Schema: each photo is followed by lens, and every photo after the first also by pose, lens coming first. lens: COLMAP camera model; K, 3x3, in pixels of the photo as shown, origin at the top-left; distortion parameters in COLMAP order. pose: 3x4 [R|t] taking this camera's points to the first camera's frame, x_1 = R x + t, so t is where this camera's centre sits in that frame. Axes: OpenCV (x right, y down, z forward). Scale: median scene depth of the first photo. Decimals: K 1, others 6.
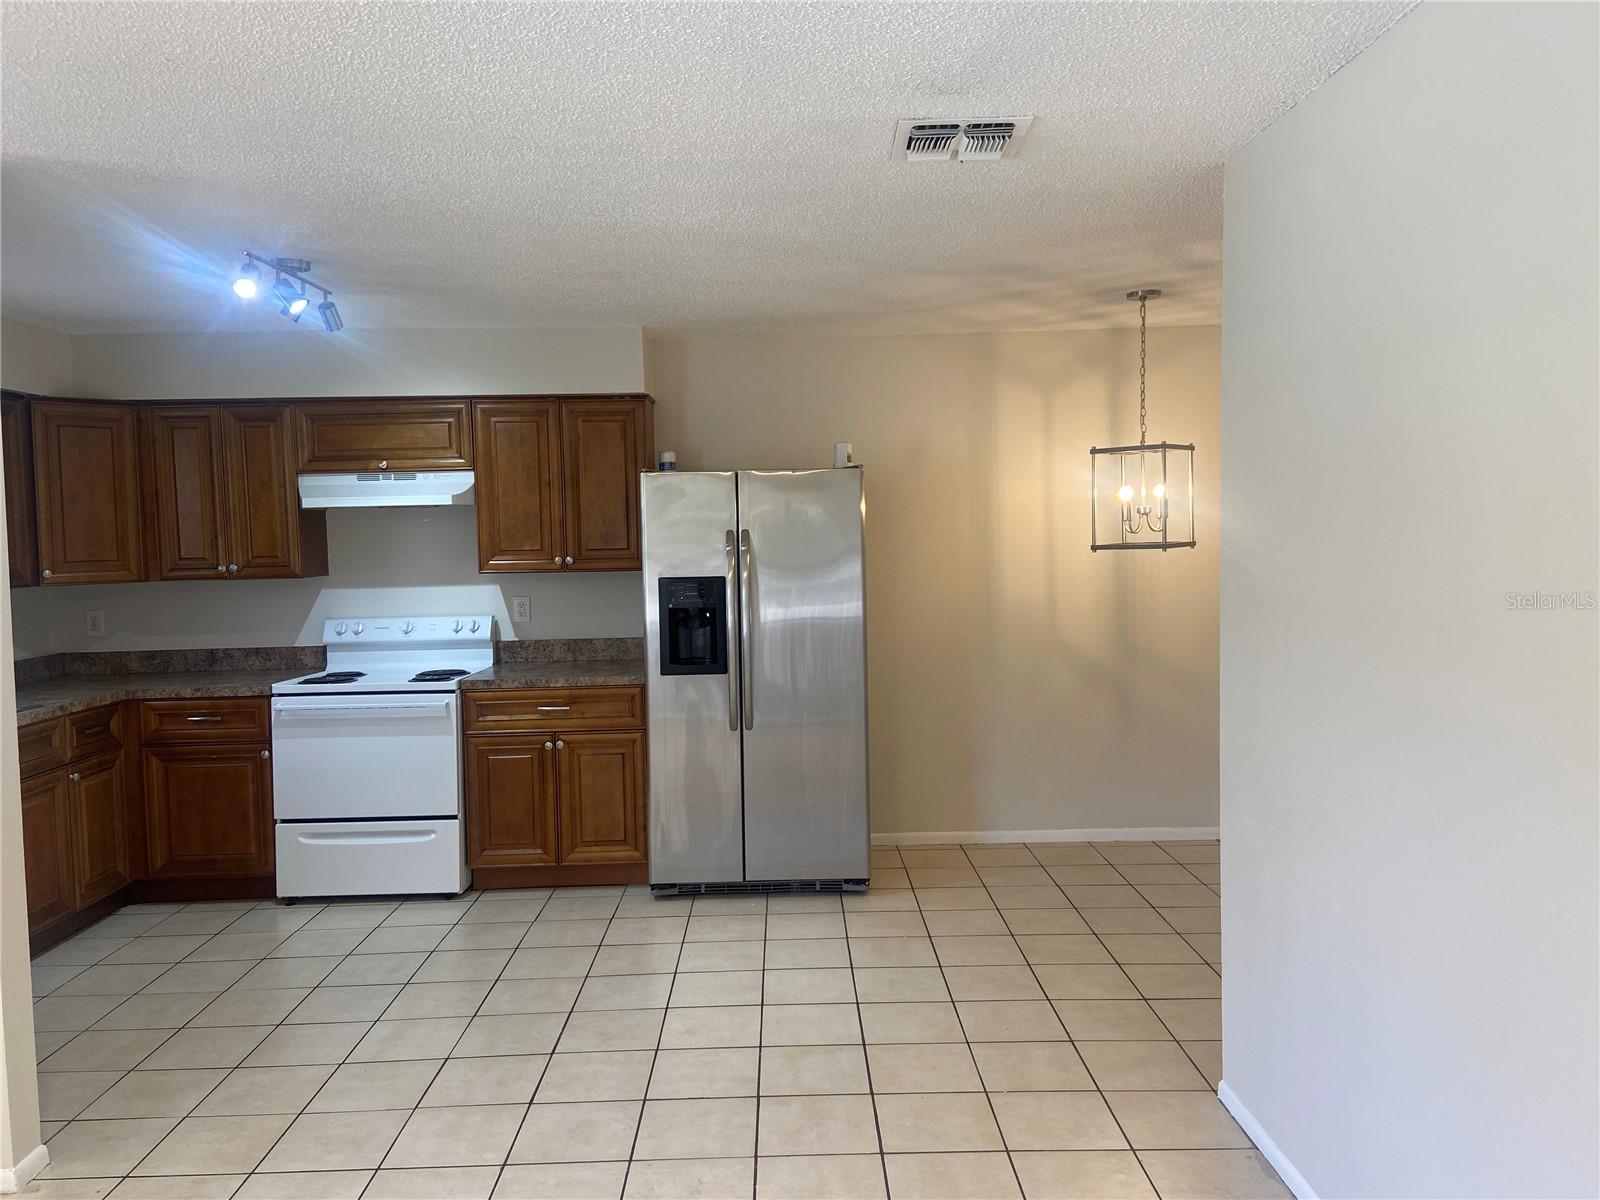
lens RADIAL K [[1217.3, 0, 804.9], [0, 1217.3, 601.4], [0, 0, 1]] dist [0.081604, -0.076979]
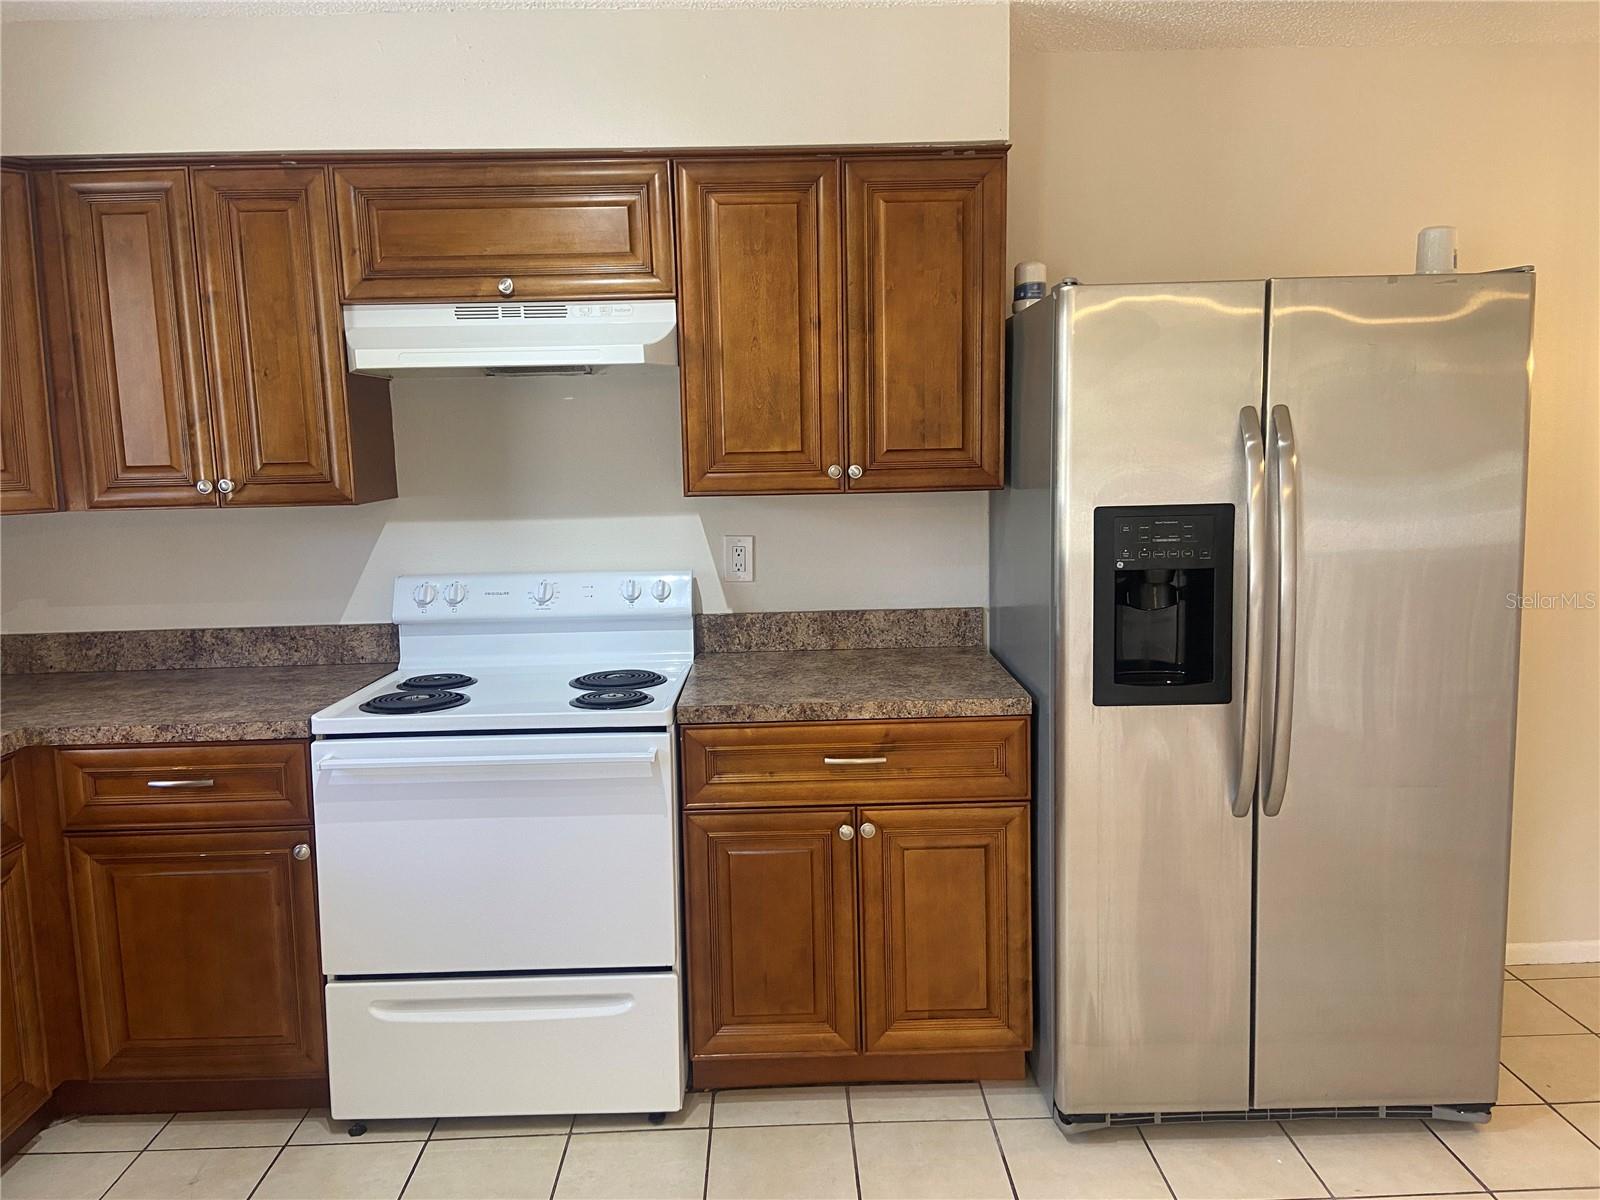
lens RADIAL K [[1217.3, 0, 796.2], [0, 1217.3, 597.5], [0, 0, 1]] dist [0.081604, -0.076979]
pose [[0.999999, -0.000992, -0.001242, -0.228046], [0.001079, 0.997365, 0.072534, -0.018129], [0.001167, -0.072535, 0.997365, 0.489416]]
